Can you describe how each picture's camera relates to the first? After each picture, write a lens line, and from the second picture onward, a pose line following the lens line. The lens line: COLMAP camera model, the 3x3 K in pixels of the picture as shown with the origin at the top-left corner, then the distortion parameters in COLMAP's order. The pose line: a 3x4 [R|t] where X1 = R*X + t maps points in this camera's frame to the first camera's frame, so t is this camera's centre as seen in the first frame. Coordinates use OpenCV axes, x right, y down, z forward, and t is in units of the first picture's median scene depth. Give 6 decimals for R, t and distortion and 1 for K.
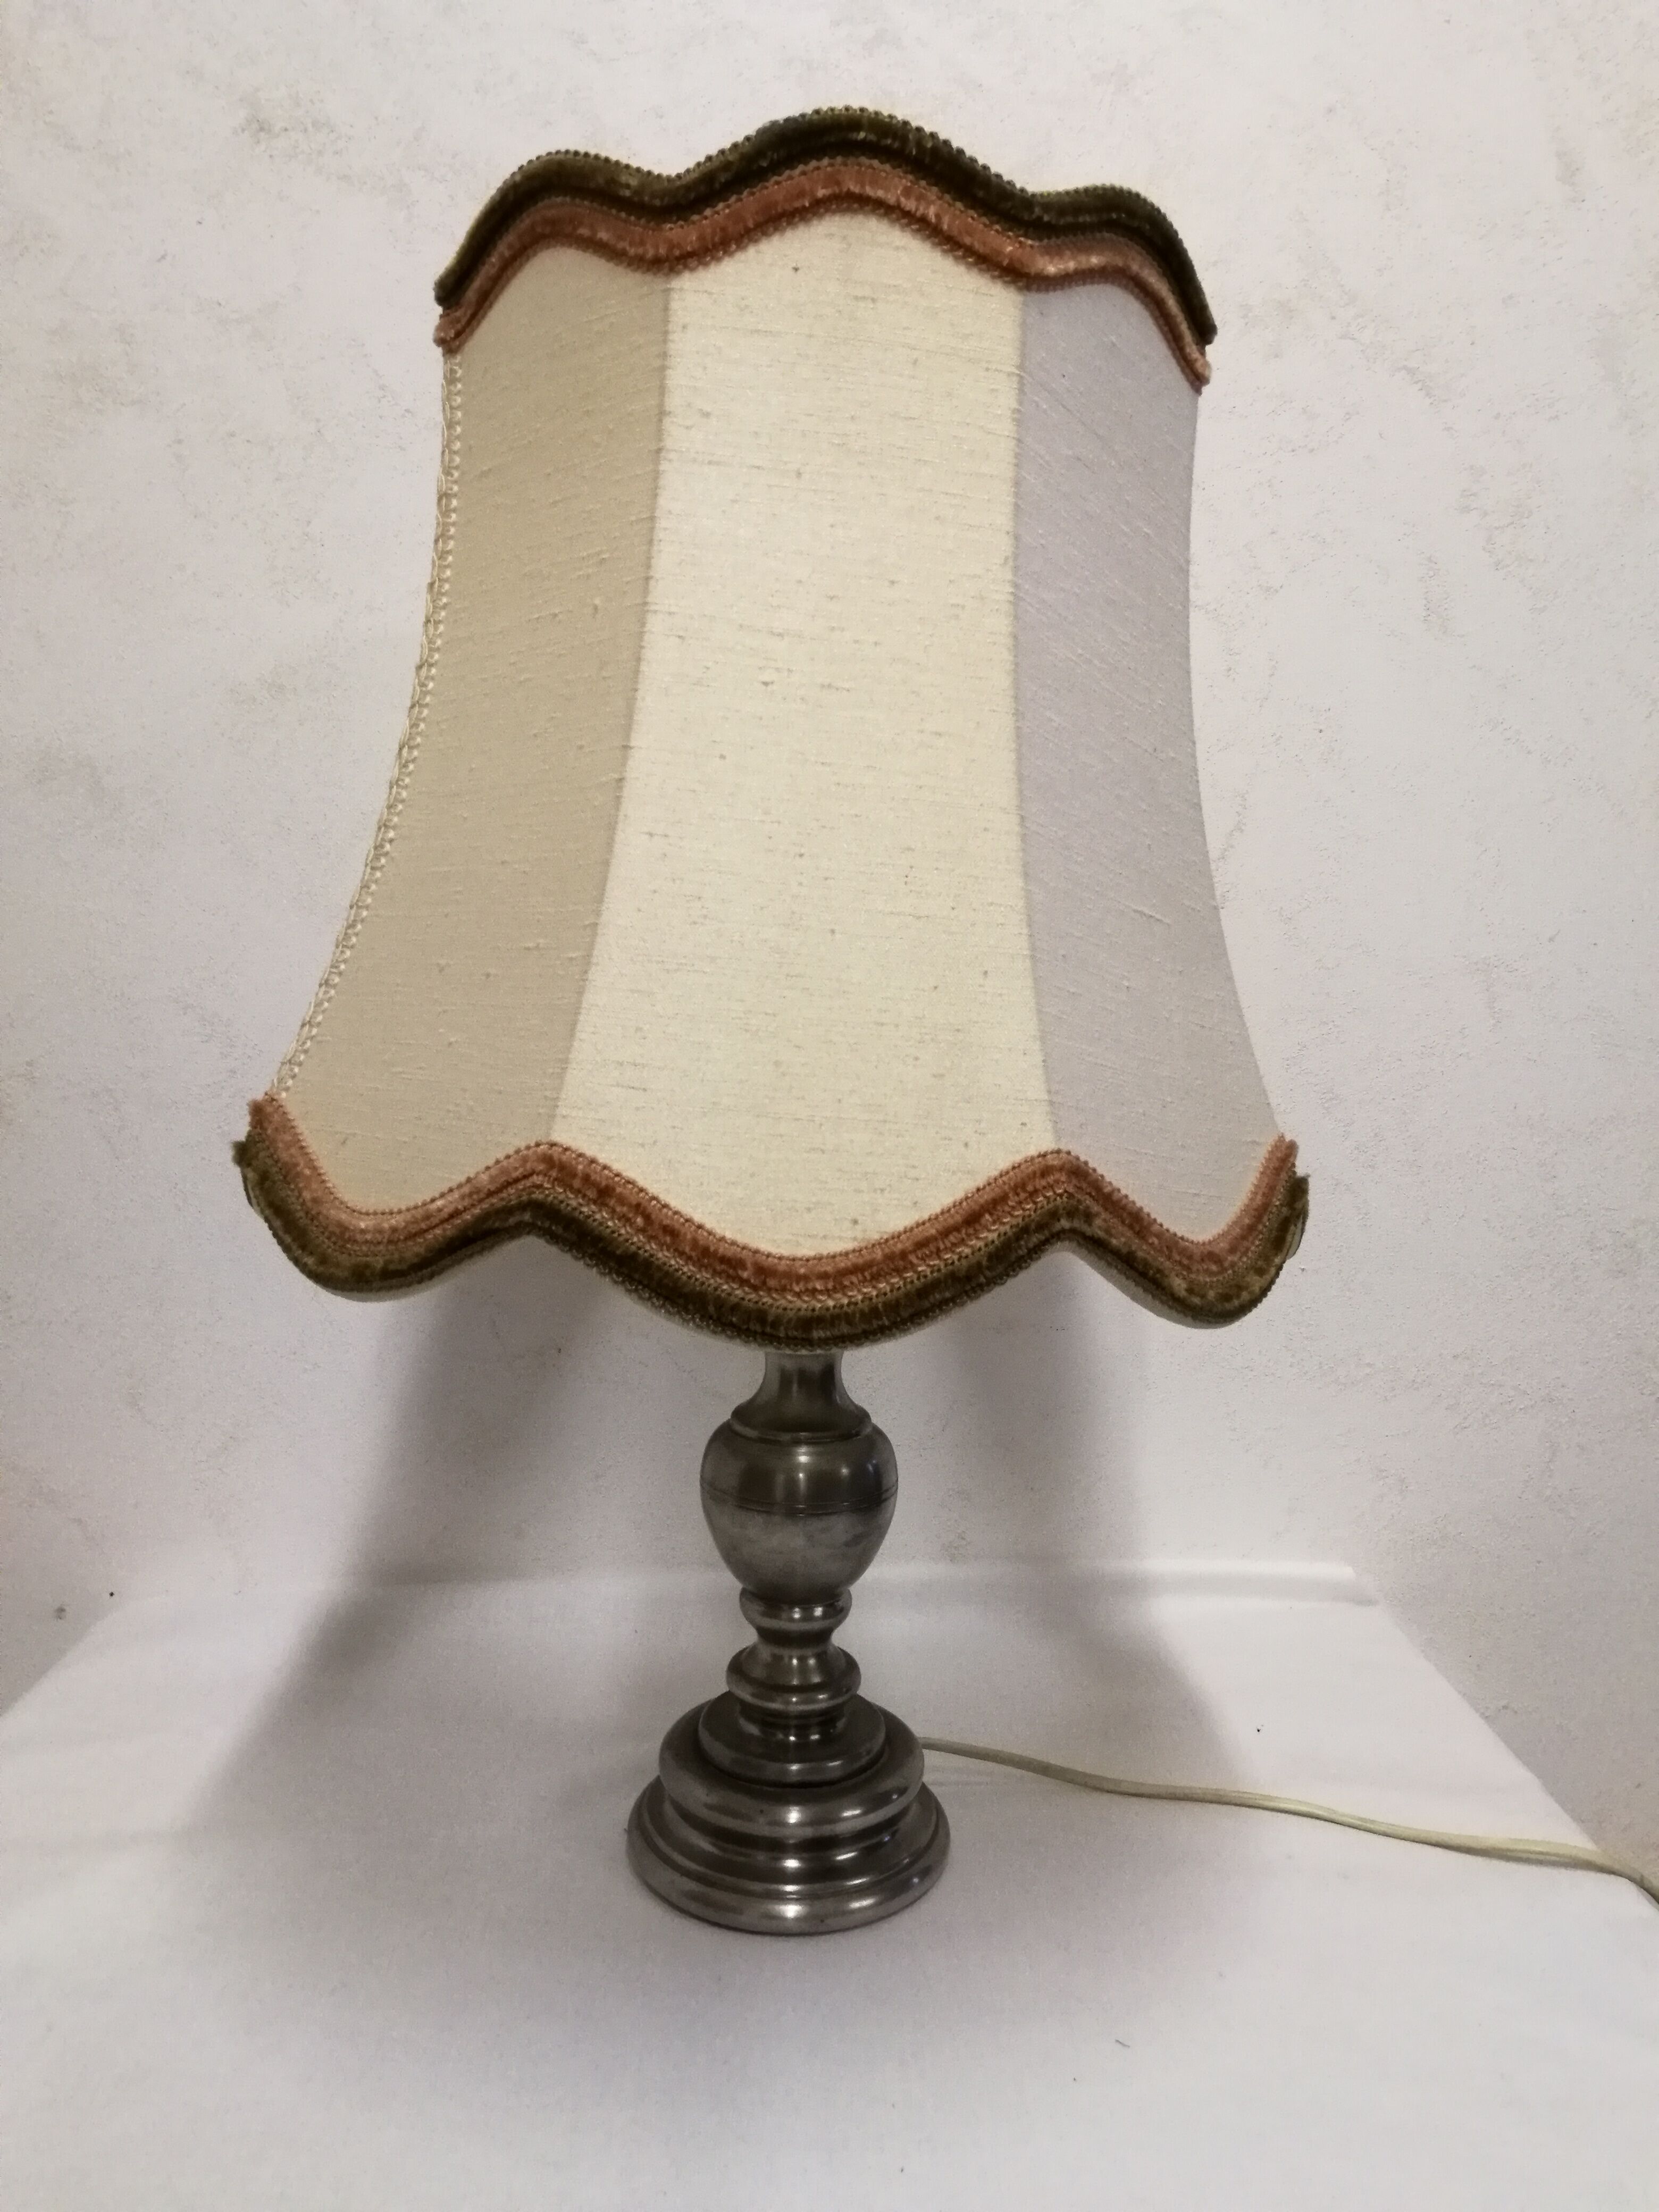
lens RADIAL K [[1560.1, 0, 829.5], [0, 1560.1, 1106.0], [0, 0, 1]] dist [0.010763, -0.000632]
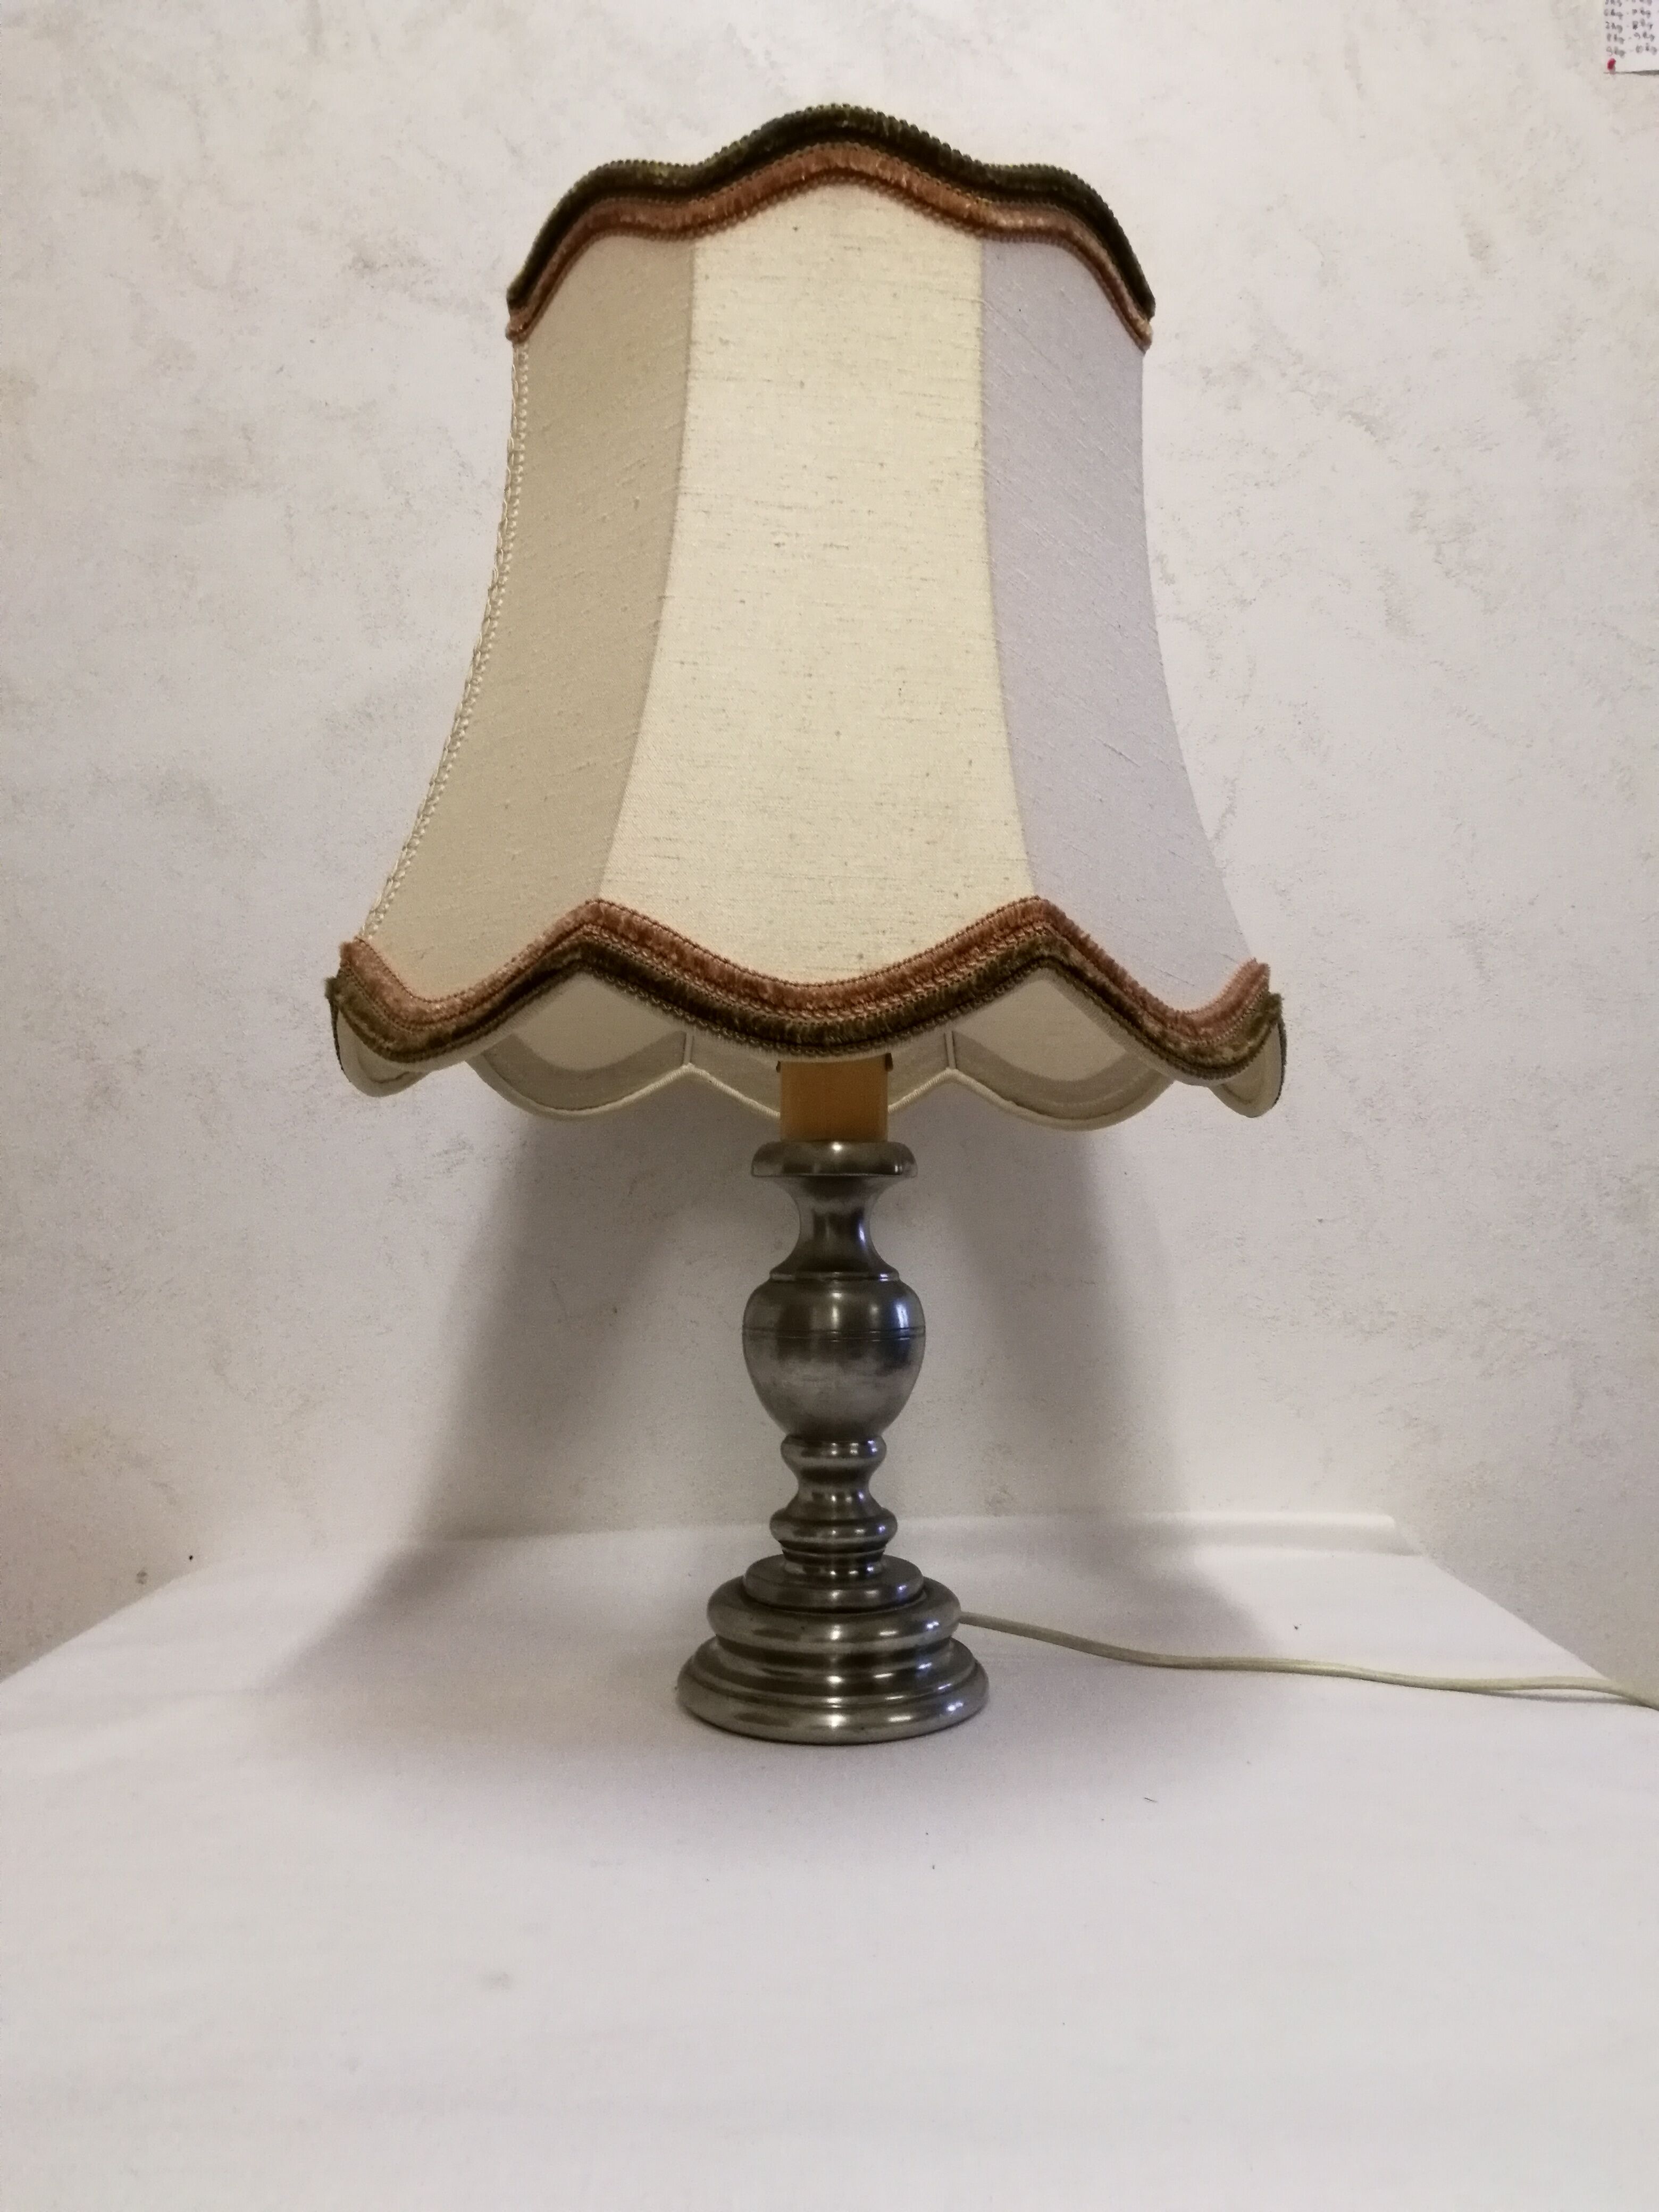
lens RADIAL K [[1564.3, 0, 835.7], [0, 1564.3, 1104.7], [0, 0, 1]] dist [0.013065, -0.006027]
pose [[0.998899, -0.029502, -0.036483, 0.030209], [0.023554, 0.987807, -0.153893, 0.296267], [0.040578, 0.152864, 0.987414, -0.102726]]
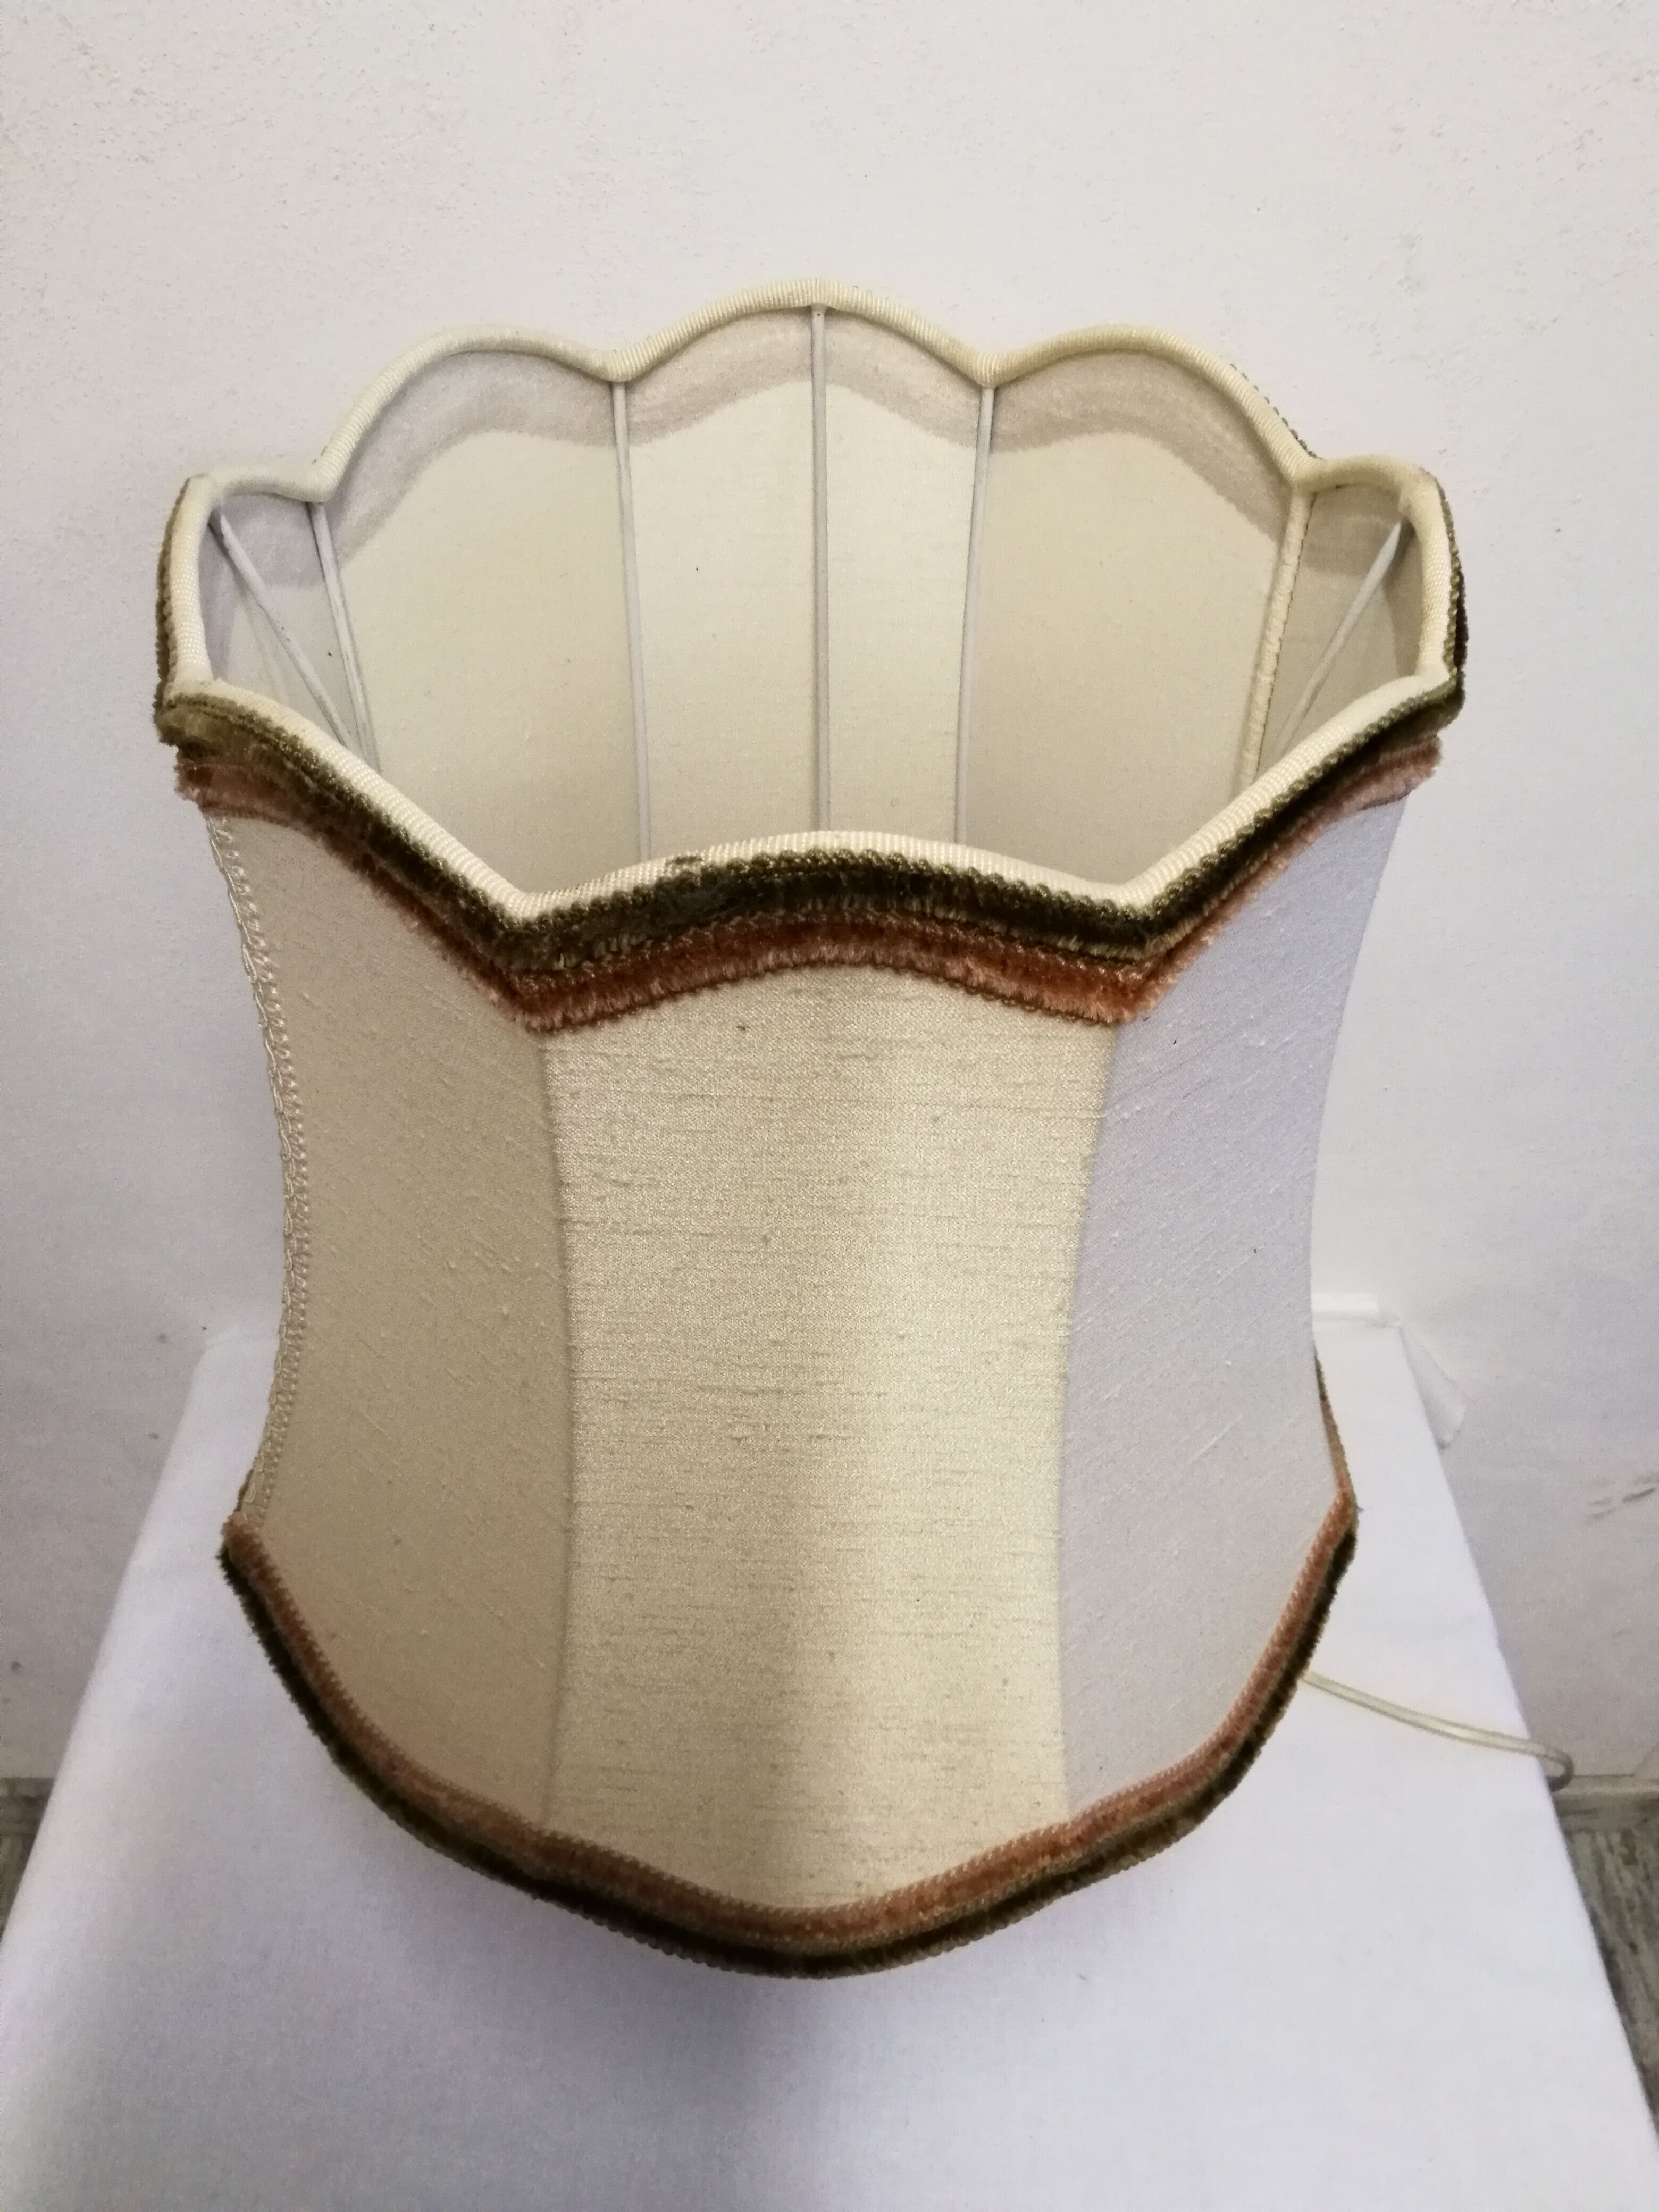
lens RADIAL K [[1564.3, 0, 835.7], [0, 1564.3, 1104.7], [0, 0, 1]] dist [0.013065, -0.006027]
pose [[0.999273, -0.001647, -0.038084, 0.033199], [0.025411, 0.773499, 0.633288, -0.781304], [0.028414, -0.633795, 0.772979, 0.443662]]
